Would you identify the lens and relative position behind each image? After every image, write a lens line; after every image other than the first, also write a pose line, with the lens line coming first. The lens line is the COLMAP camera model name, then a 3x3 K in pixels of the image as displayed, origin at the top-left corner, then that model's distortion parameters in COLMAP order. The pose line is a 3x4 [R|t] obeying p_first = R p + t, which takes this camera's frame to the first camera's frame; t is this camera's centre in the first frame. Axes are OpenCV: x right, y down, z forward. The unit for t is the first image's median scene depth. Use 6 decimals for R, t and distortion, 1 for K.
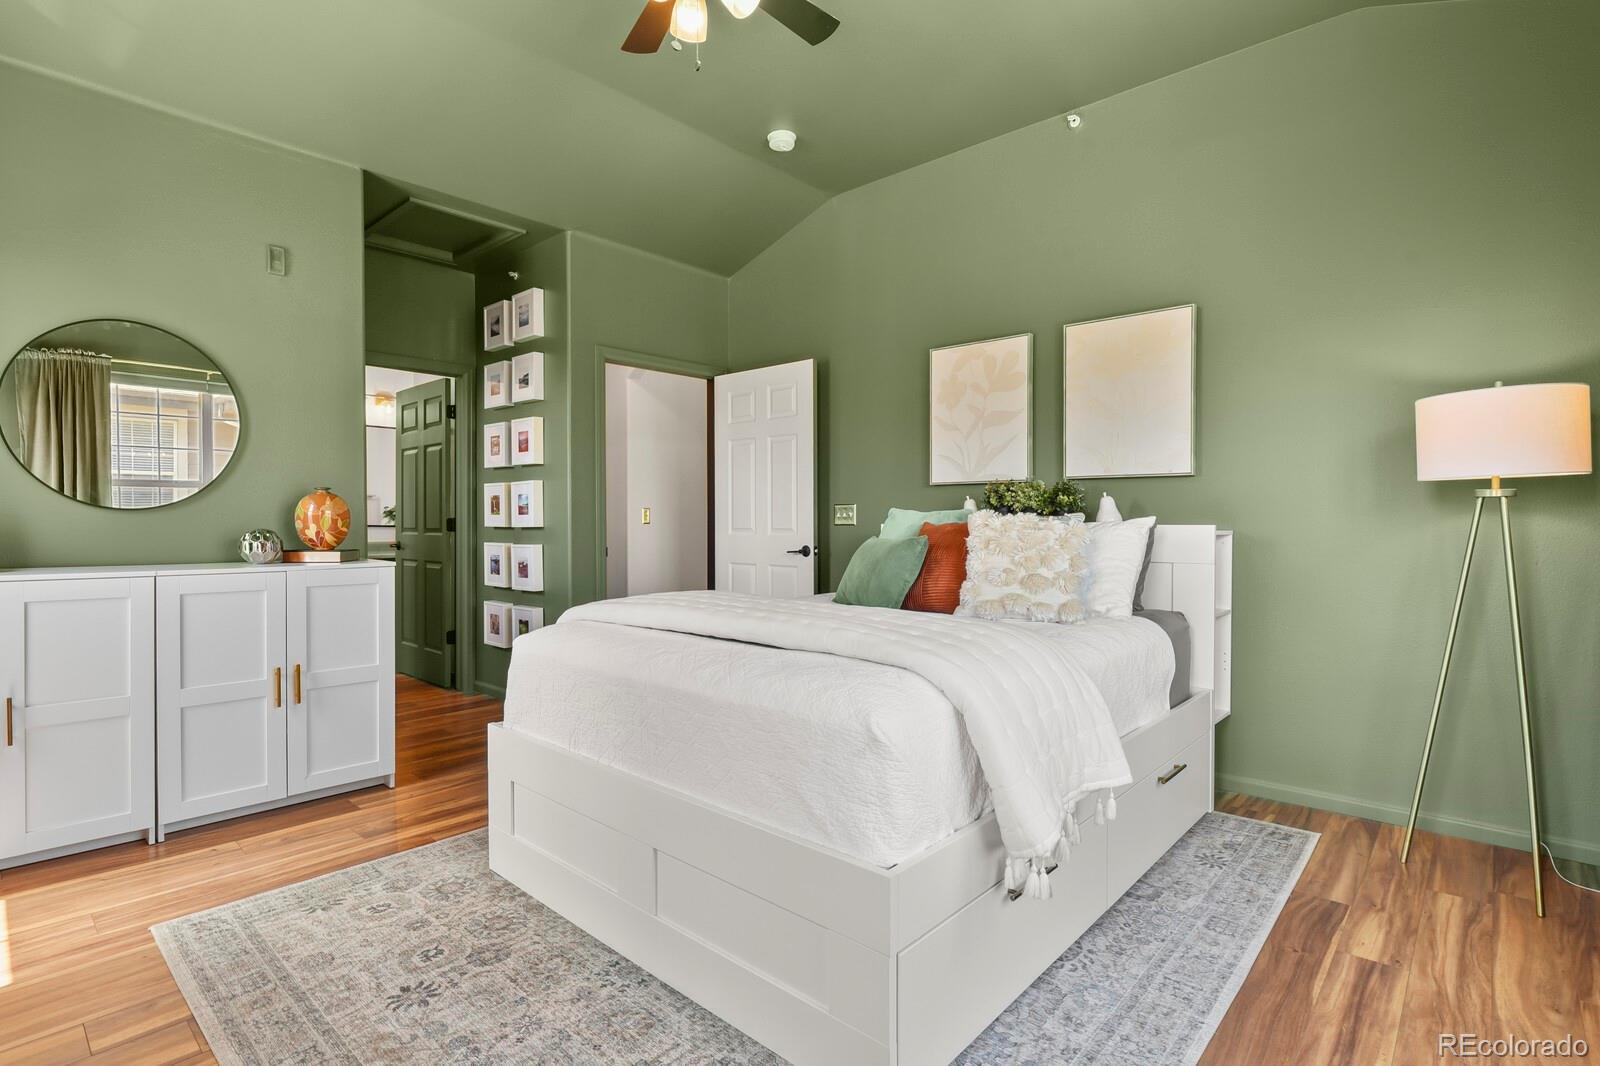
lens RADIAL K [[788.9, 0, 808.3], [0, 788.9, 529.5], [0, 0, 1]] dist [-0.004268, -0.008701]
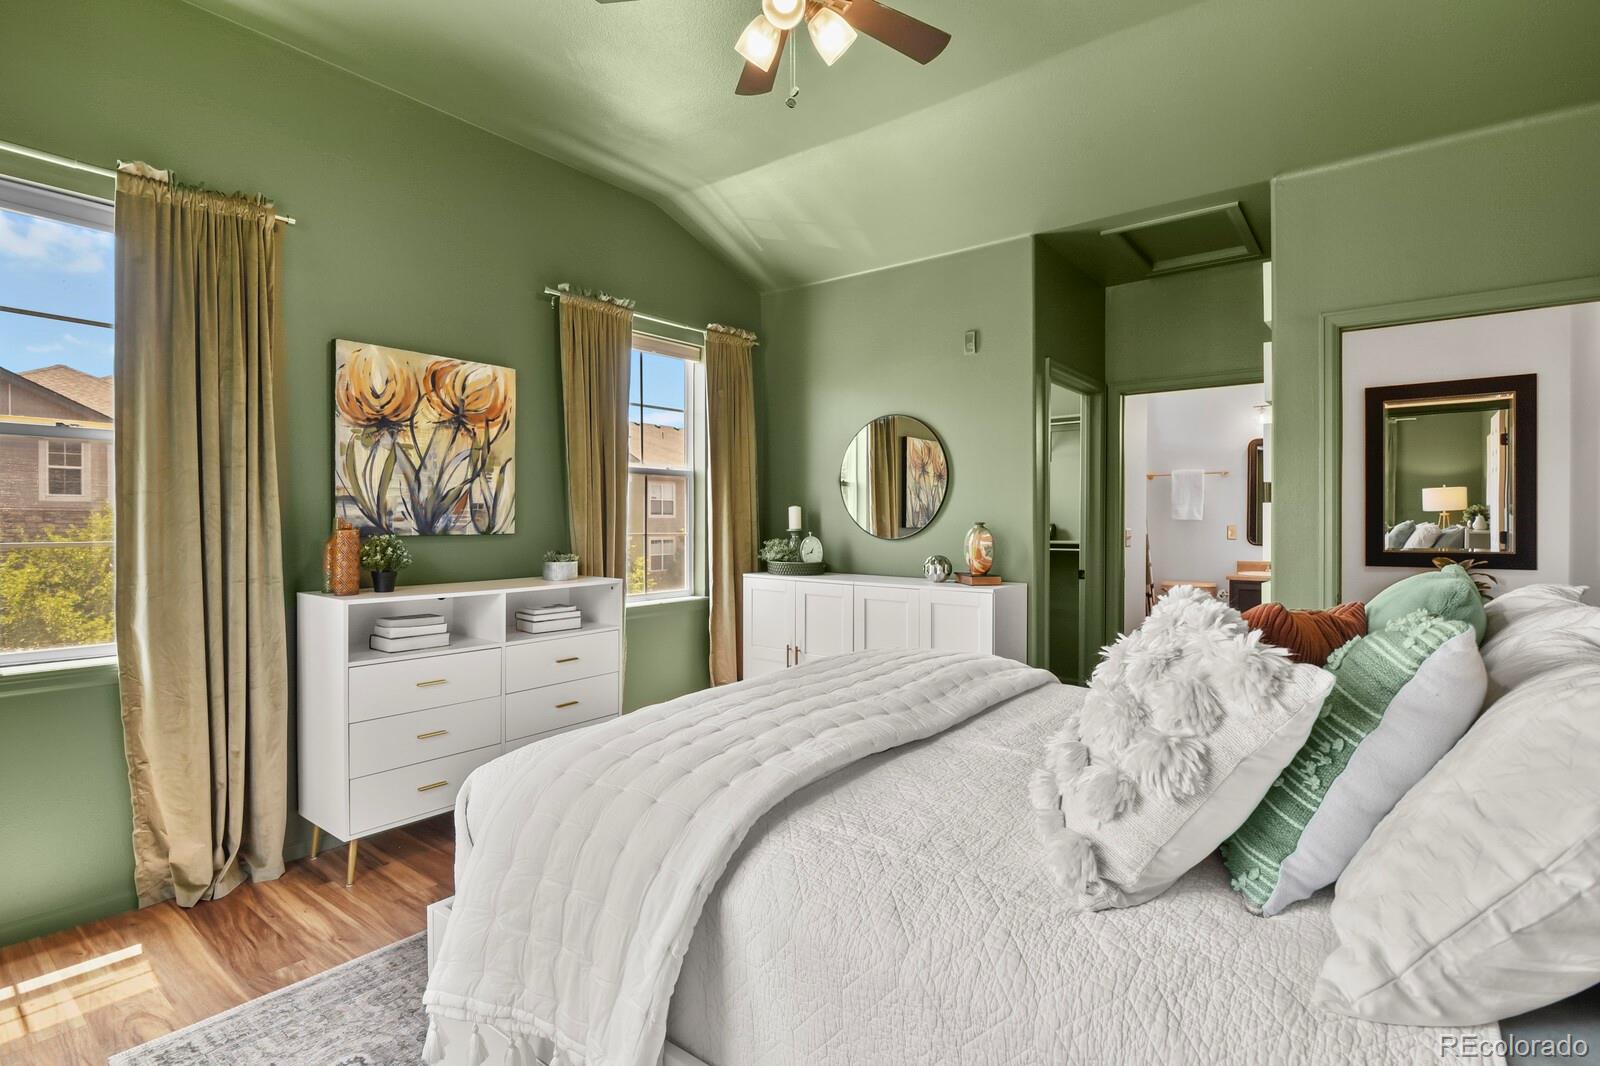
lens RADIAL K [[776.3, 0, 808.7], [0, 776.3, 528.8], [0, 0, 1]] dist [-0.005035, -0.007616]
pose [[0.088614, 0.007382, -0.996039, 0.749504], [-0.009629, 0.999932, 0.006554, -0.066608], [0.996020, 0.009010, 0.088679, 0.870056]]
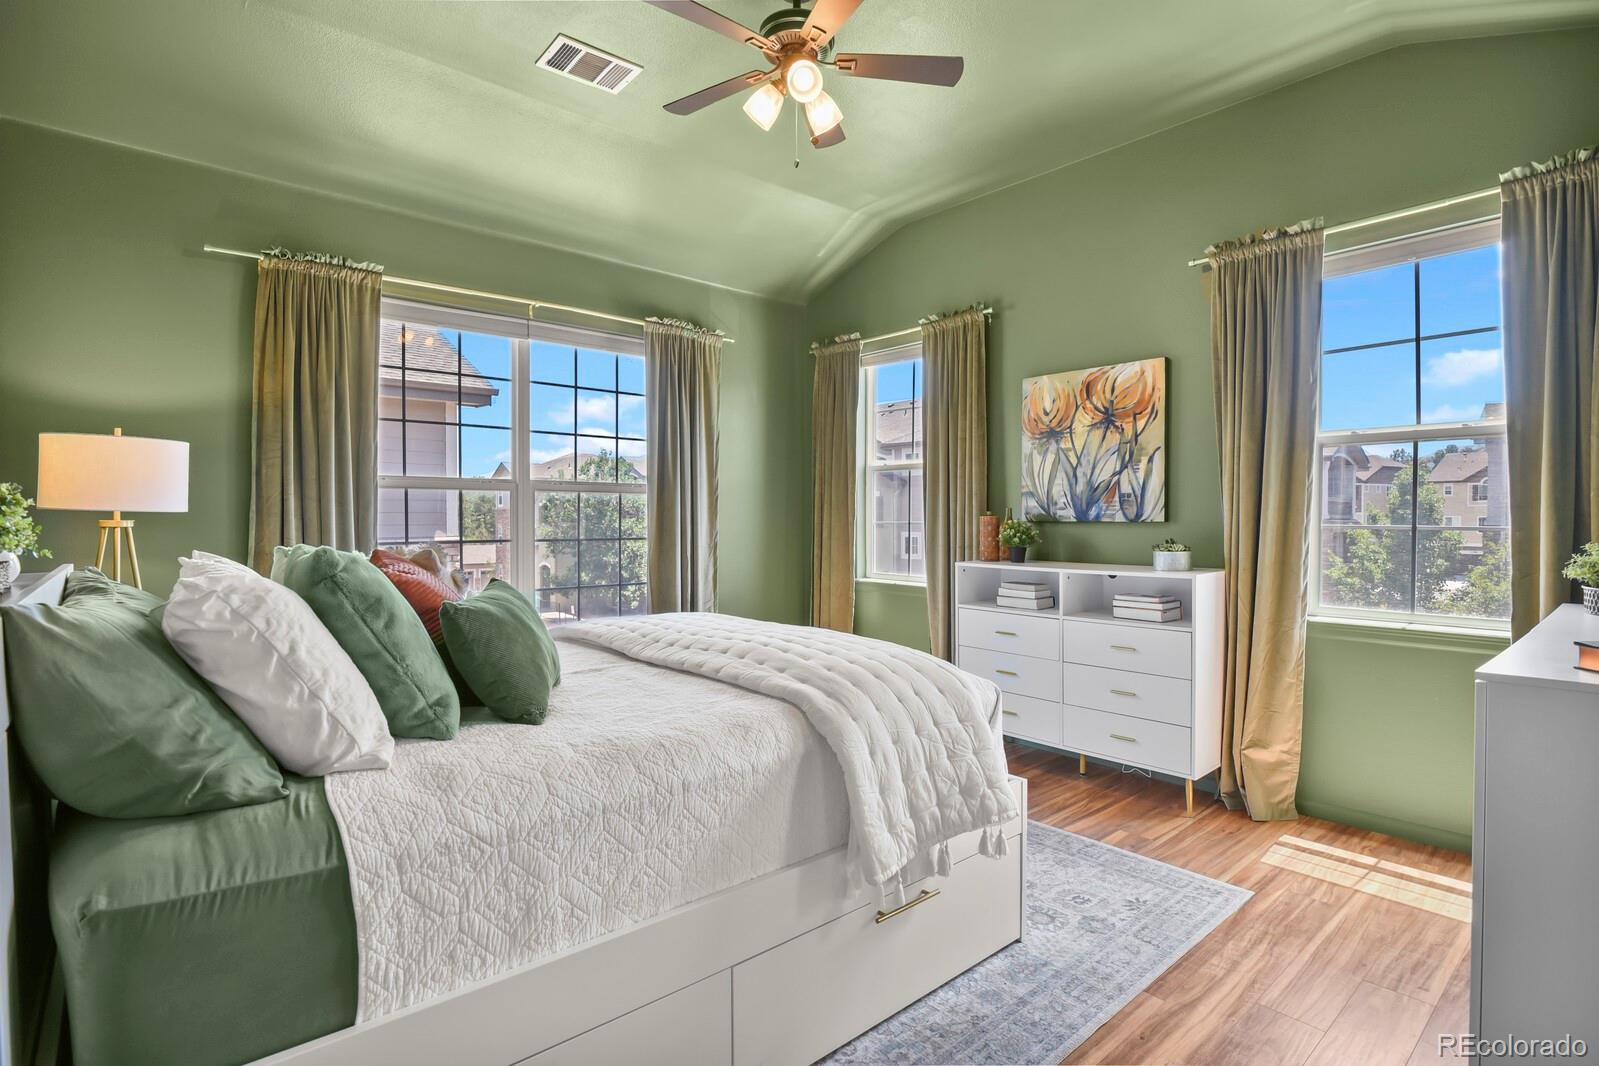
lens RADIAL K [[775.8, 0, 808.2], [0, 775.8, 528.8], [0, 0, 1]] dist [-0.005035, -0.007616]
pose [[-0.993117, -0.002935, 0.117089, -0.271535], [0.000312, 0.999616, 0.027703, -0.069979], [-0.117126, 0.027549, -0.992735, 1.991073]]
